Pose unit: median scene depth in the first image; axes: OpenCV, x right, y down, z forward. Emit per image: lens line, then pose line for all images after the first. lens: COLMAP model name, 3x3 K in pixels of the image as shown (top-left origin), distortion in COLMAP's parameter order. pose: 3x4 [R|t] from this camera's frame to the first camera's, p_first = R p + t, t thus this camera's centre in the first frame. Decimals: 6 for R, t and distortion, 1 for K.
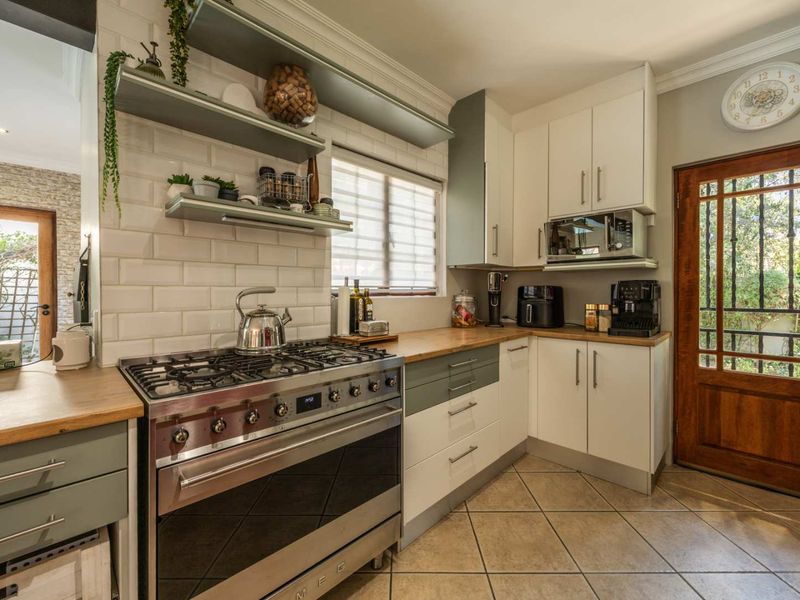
lens RADIAL K [[338.9, 0, 403.1], [0, 338.9, 292.9], [0, 0, 1]] dist [-0.000826, -0.000538]
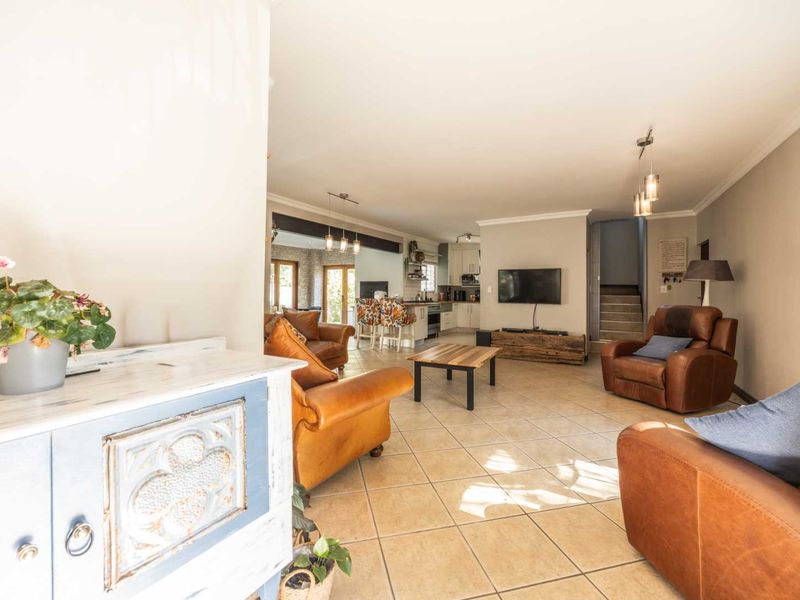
lens RADIAL K [[338.9, 0, 403.1], [0, 338.9, 292.9], [0, 0, 1]] dist [-0.000826, -0.000538]
pose [[0.970662, 0.008884, 0.240284, -1.404727], [-0.008995, 0.999959, -0.000637, 0.015767], [-0.240280, -0.001543, 0.970702, -3.158399]]
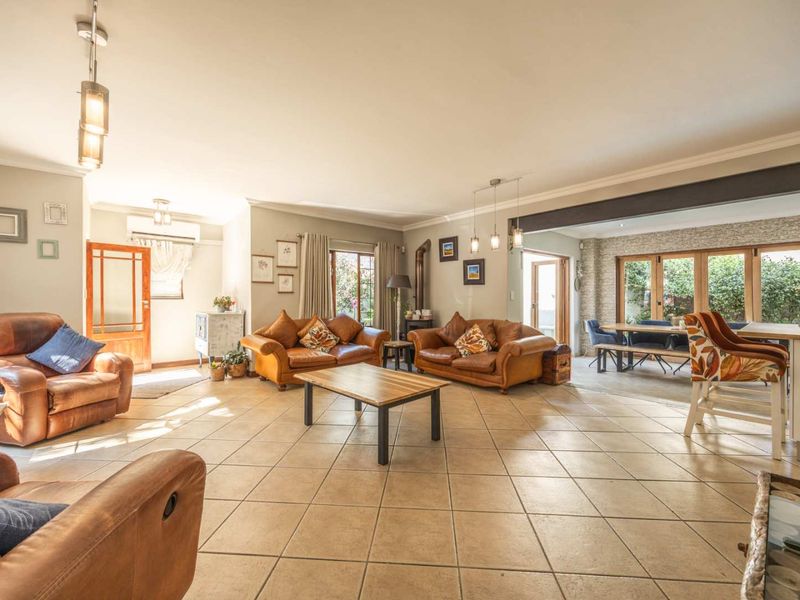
lens RADIAL K [[345.6, 0, 400.0], [0, 345.6, 300.0], [0, 0, 1]] dist [0.001469, 0.000093]
pose [[-0.084677, 0.004400, -0.996399, 0.690366], [-0.002910, 0.999985, 0.004663, 0.012602], [0.996404, 0.003294, -0.084663, -1.225883]]
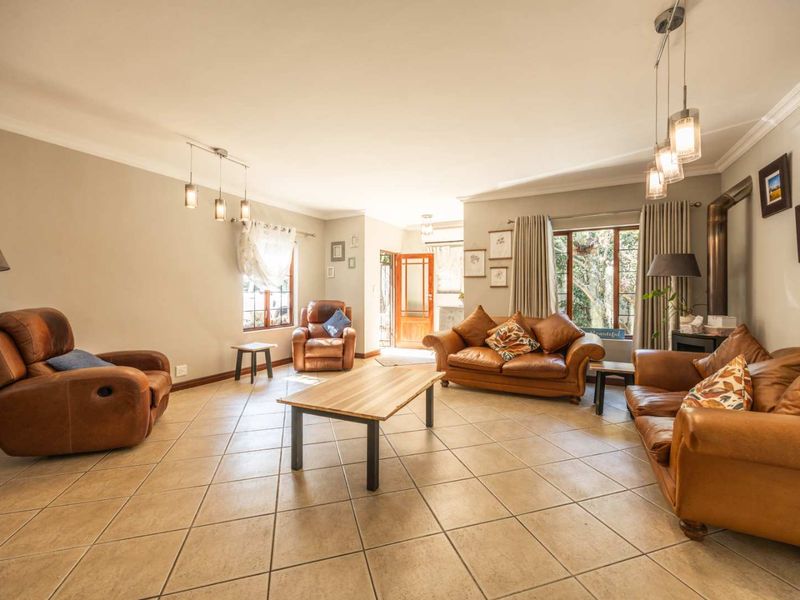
lens RADIAL K [[342.5, 0, 398.7], [0, 342.5, 290.1], [0, 0, 1]] dist [-0.001031, -0.000184]
pose [[-0.956927, -0.005613, -0.290274, -0.413346], [-0.005207, 0.999984, -0.002170, 0.003784], [0.290281, -0.000565, -0.956941, -0.284525]]
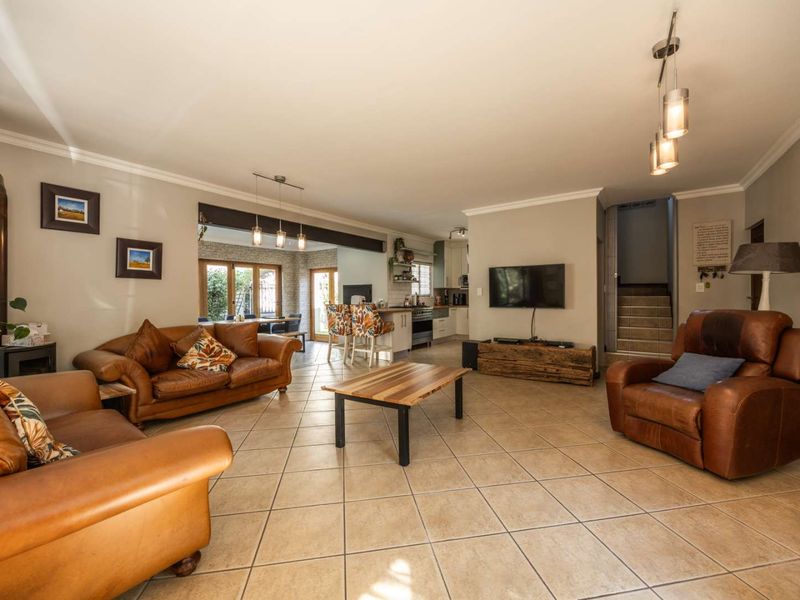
lens RADIAL K [[335.4, 0, 403.0], [0, 335.4, 302.3], [0, 0, 1]] dist [-0.001290, -0.000550]
pose [[0.985327, -0.009566, 0.170407, -0.909312], [0.007058, 0.999858, 0.015319, 0.013937], [-0.170530, -0.013892, 0.985255, -2.771292]]
